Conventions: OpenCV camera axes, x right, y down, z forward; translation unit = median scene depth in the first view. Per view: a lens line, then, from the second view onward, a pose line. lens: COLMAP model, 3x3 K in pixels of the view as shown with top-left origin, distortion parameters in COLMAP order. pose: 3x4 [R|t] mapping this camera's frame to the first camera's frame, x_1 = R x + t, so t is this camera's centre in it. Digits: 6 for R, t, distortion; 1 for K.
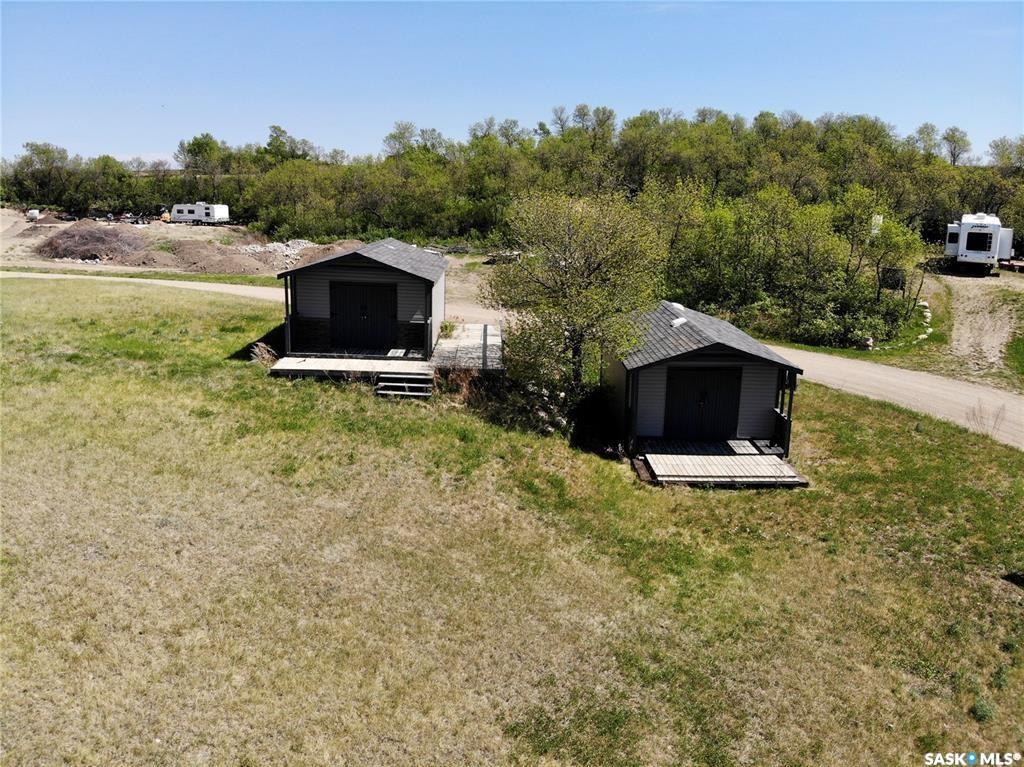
lens RADIAL K [[761.3, 0, 498.7], [0, 761.3, 369.0], [0, 0, 1]] dist [0.062237, -0.175682]
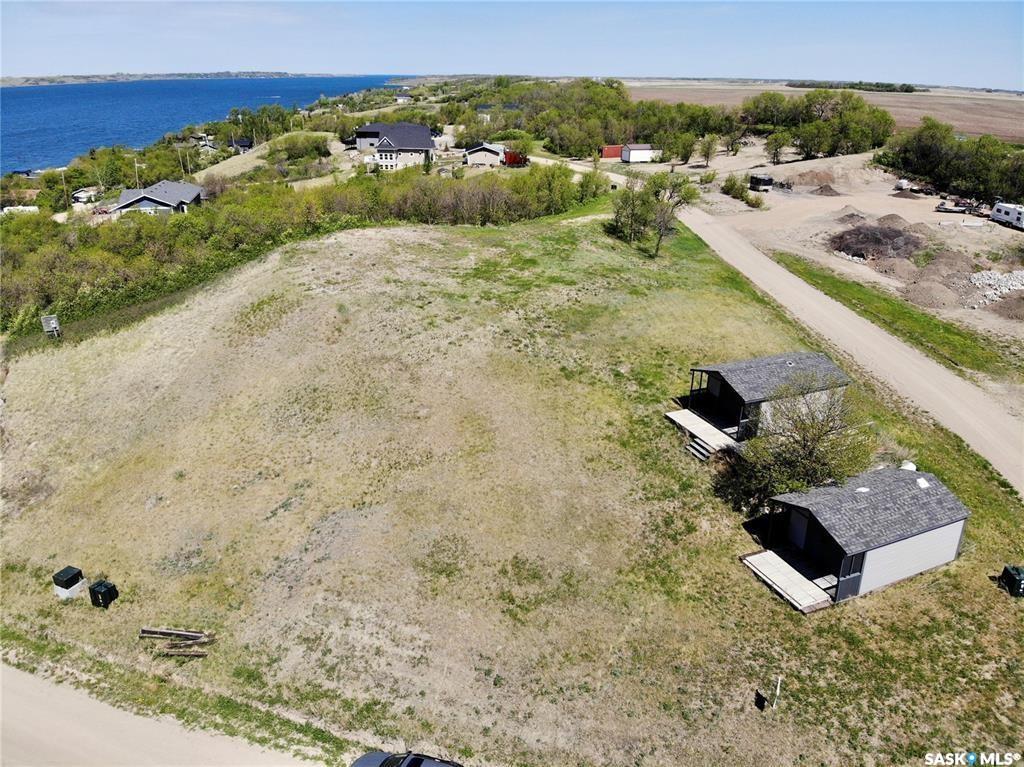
lens RADIAL K [[761.3, 0, 498.7], [0, 761.3, 369.0], [0, 0, 1]] dist [0.062237, -0.175682]
pose [[0.390697, 0.332764, -0.858268, 1.215497], [-0.214383, 0.939628, 0.266719, -0.553263], [0.895207, 0.079791, 0.438449, -0.274402]]
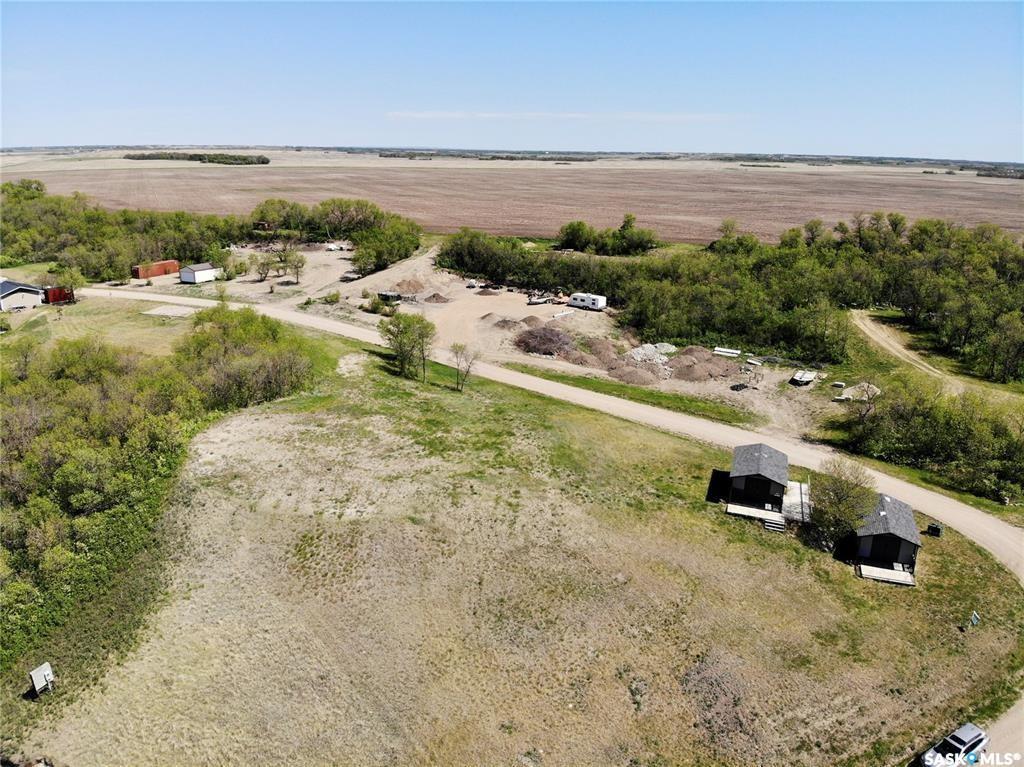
lens RADIAL K [[761.3, 0, 498.7], [0, 761.3, 369.0], [0, 0, 1]] dist [0.062237, -0.175682]
pose [[0.940171, 0.104282, -0.324351, -0.227773], [-0.085938, 0.993809, 0.070418, -0.690328], [0.329687, -0.038331, 0.943312, -2.093346]]
